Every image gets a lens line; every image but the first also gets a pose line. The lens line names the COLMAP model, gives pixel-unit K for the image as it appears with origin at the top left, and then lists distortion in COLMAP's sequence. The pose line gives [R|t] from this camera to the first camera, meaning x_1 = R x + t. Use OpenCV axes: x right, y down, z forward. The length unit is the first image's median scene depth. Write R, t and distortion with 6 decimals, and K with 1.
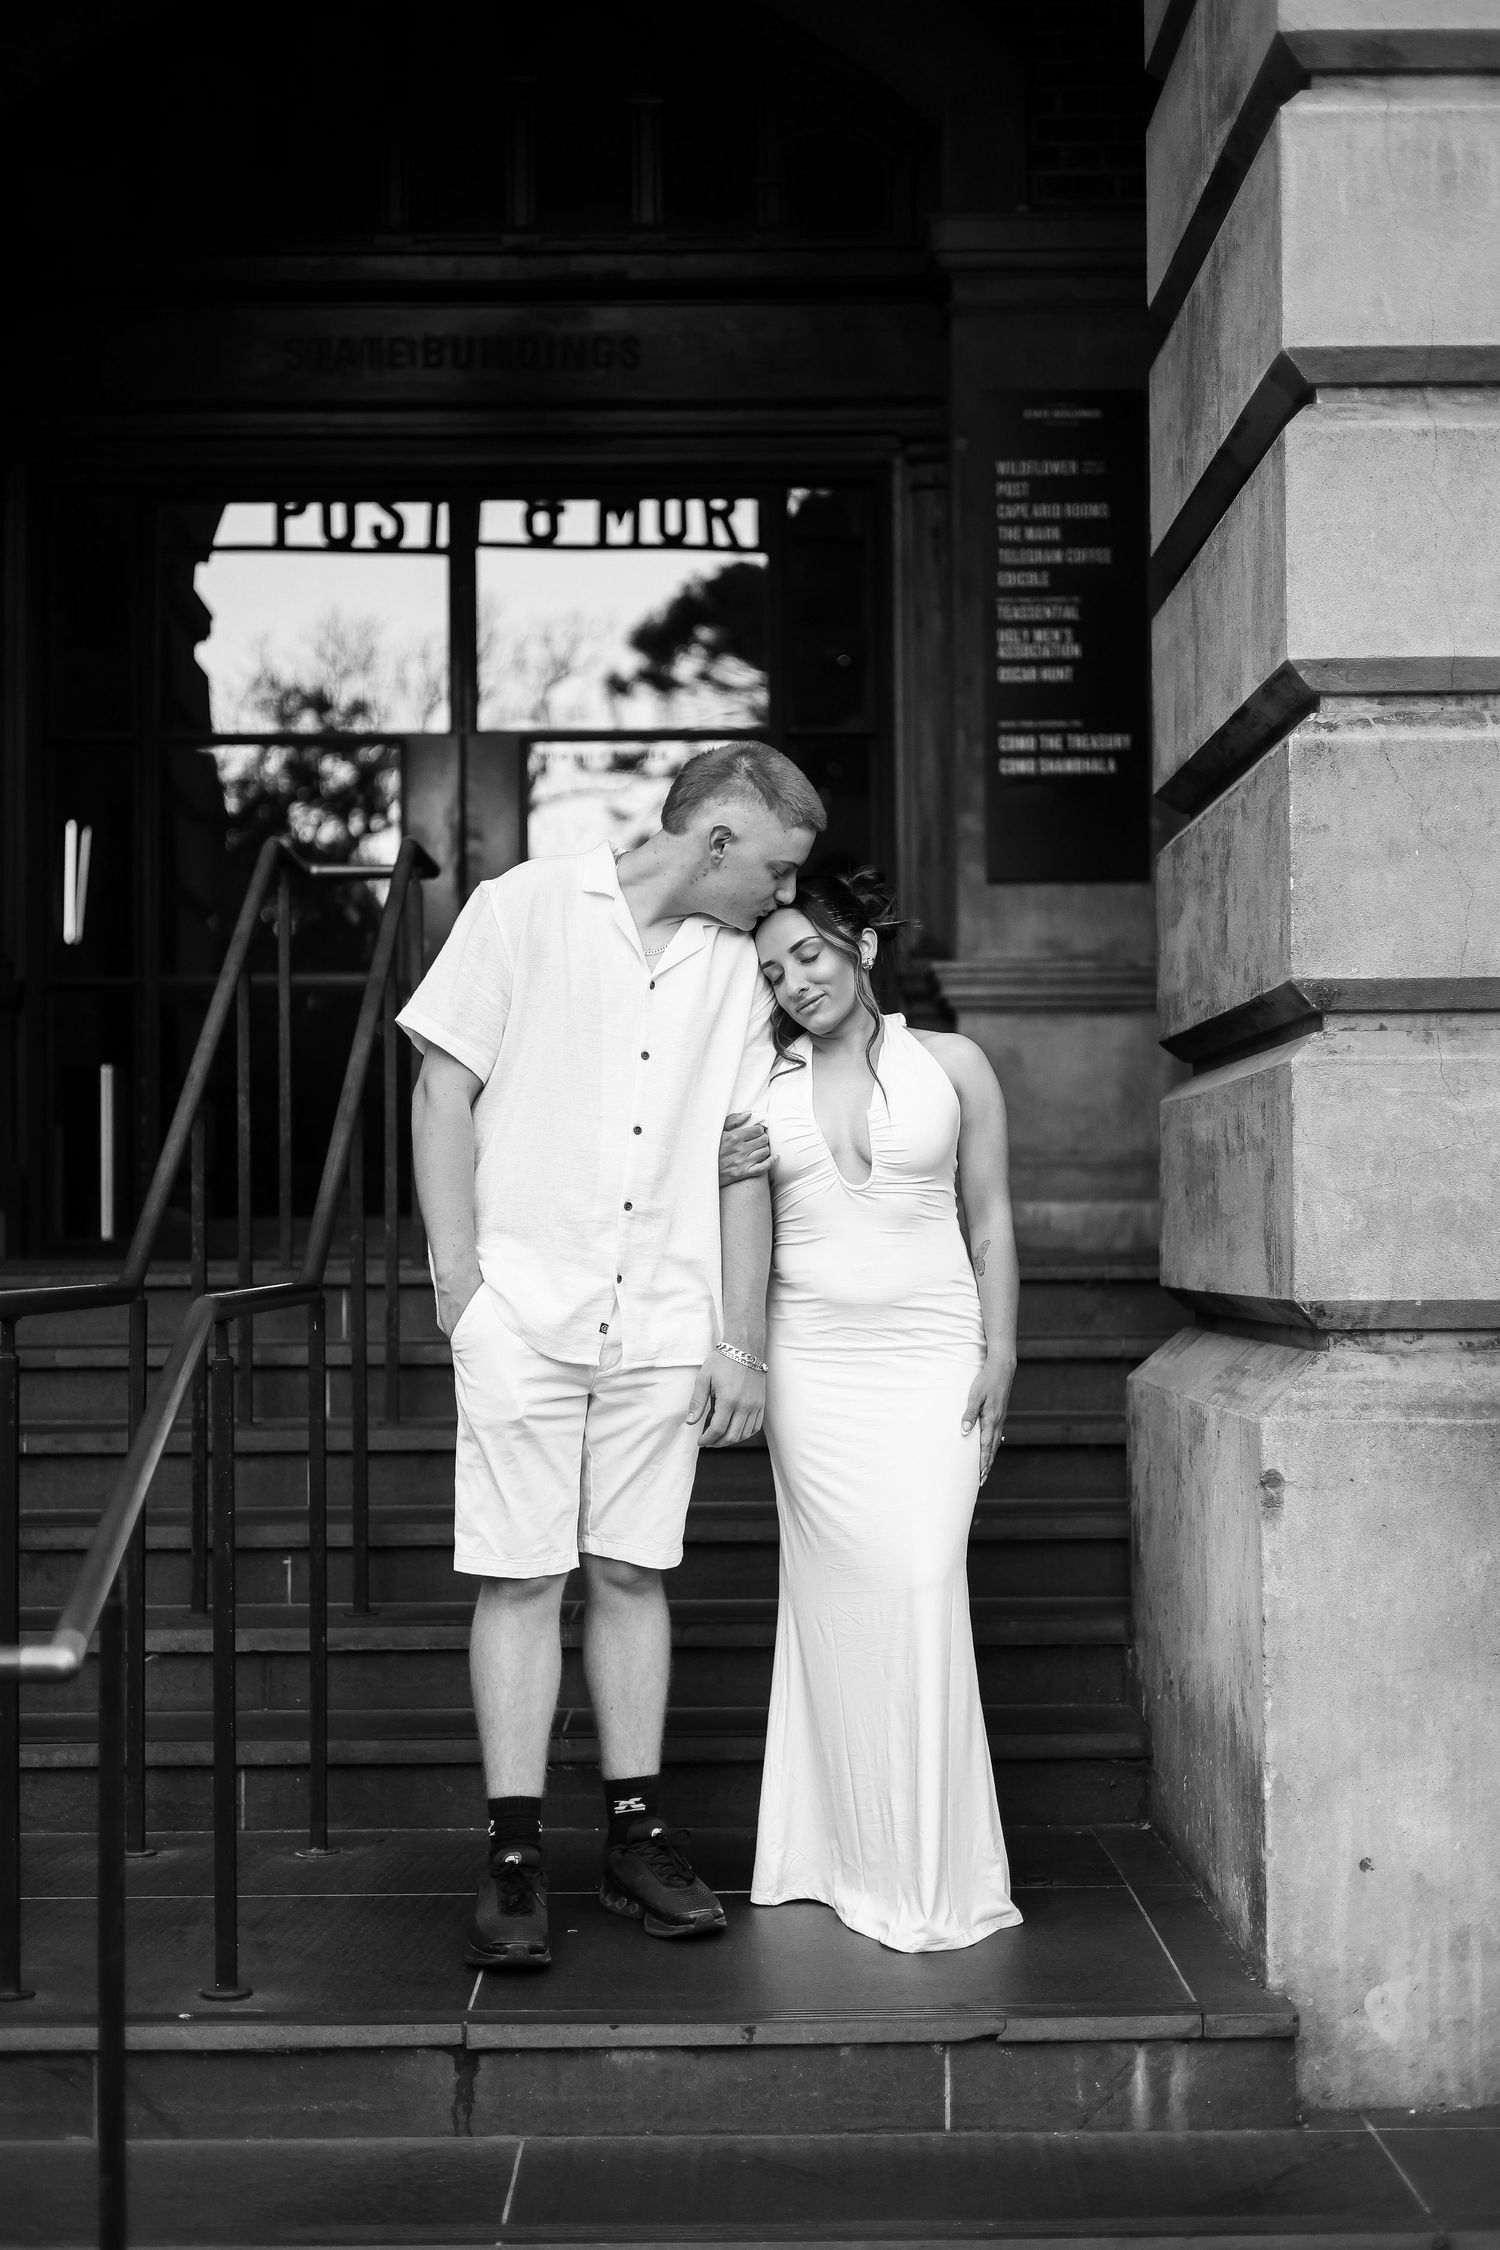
lens RADIAL K [[3092.7, 0, 750.0], [0, 3092.7, 1125.0], [0, 0, 1]] dist [-0.013835, 0.030881]
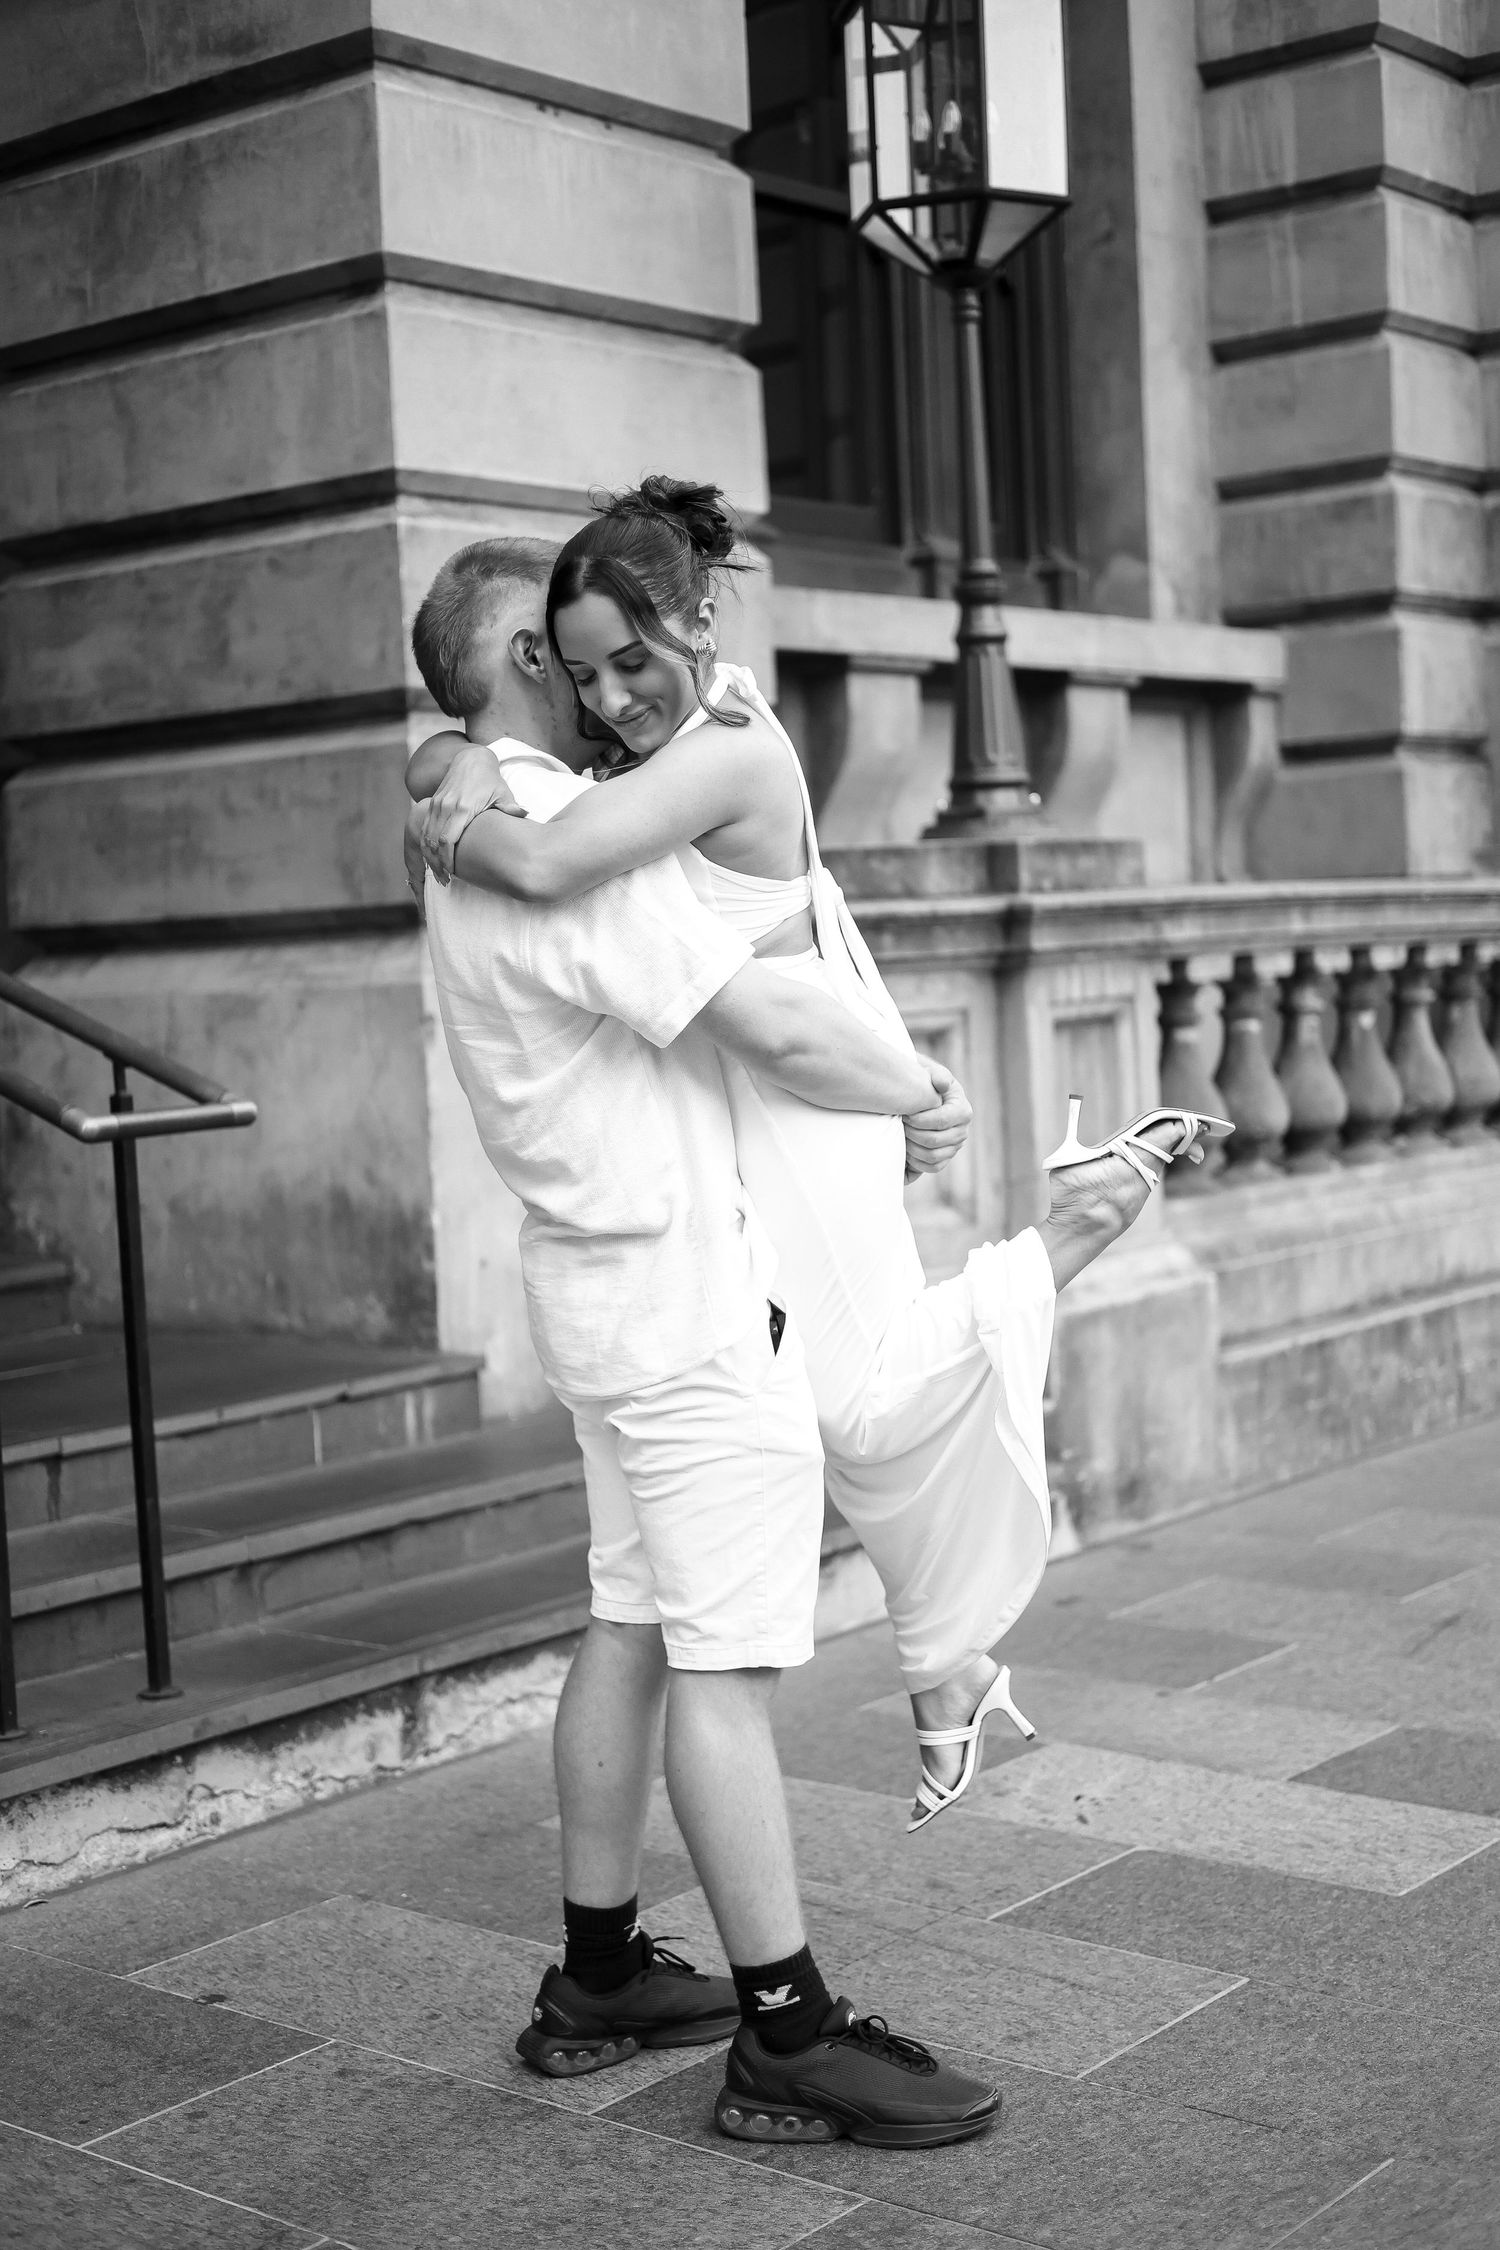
lens RADIAL K [[3092.7, 0, 750.0], [0, 3092.7, 1125.0], [0, 0, 1]] dist [-0.013835, 0.030881]
pose [[0.639513, -0.069059, 0.765672, -0.920221], [0.008761, 0.996547, 0.082565, 0.044226], [-0.768730, -0.046093, 0.637910, -0.090880]]
